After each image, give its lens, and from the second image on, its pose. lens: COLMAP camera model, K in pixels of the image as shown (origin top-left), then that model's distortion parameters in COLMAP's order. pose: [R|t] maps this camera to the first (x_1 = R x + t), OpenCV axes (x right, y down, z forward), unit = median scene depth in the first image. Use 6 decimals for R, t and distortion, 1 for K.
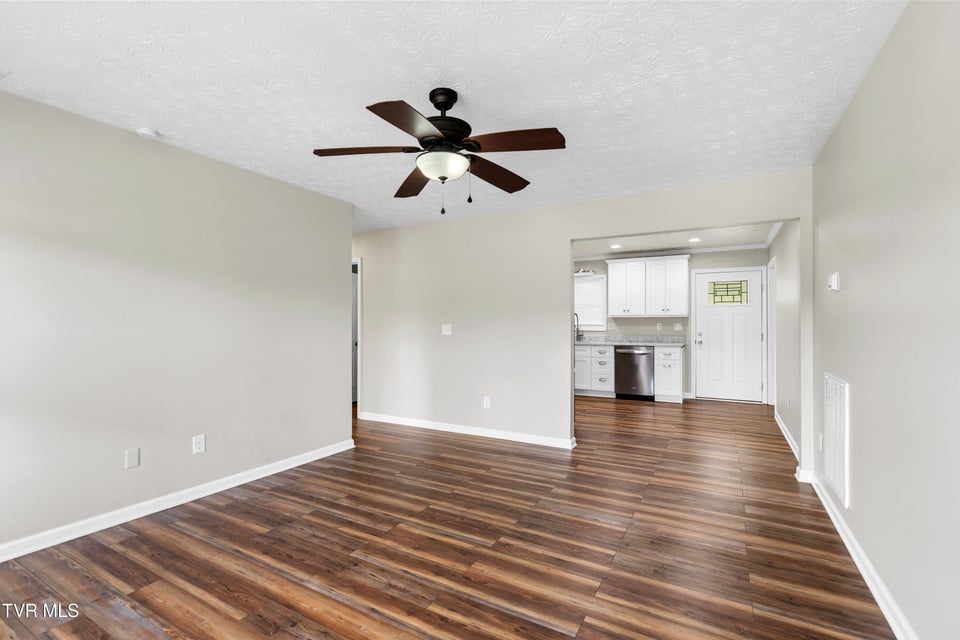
lens RADIAL K [[441.4, 0, 478.4], [0, 441.4, 323.1], [0, 0, 1]] dist [-0.000718, 0.000265]
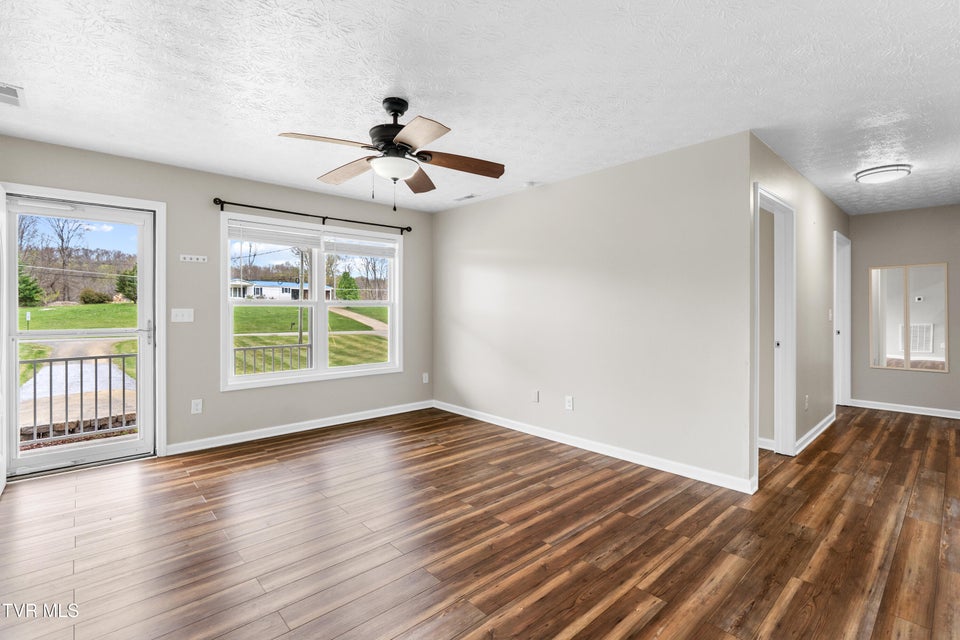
lens RADIAL K [[441.4, 0, 479.9], [0, 441.4, 313.3], [0, 0, 1]] dist [-0.000718, 0.000265]
pose [[-0.307211, 0.010984, -0.951578, 0.707800], [0.006161, 0.999935, 0.009554, -0.005504], [0.951622, -0.002928, -0.307259, 1.191066]]
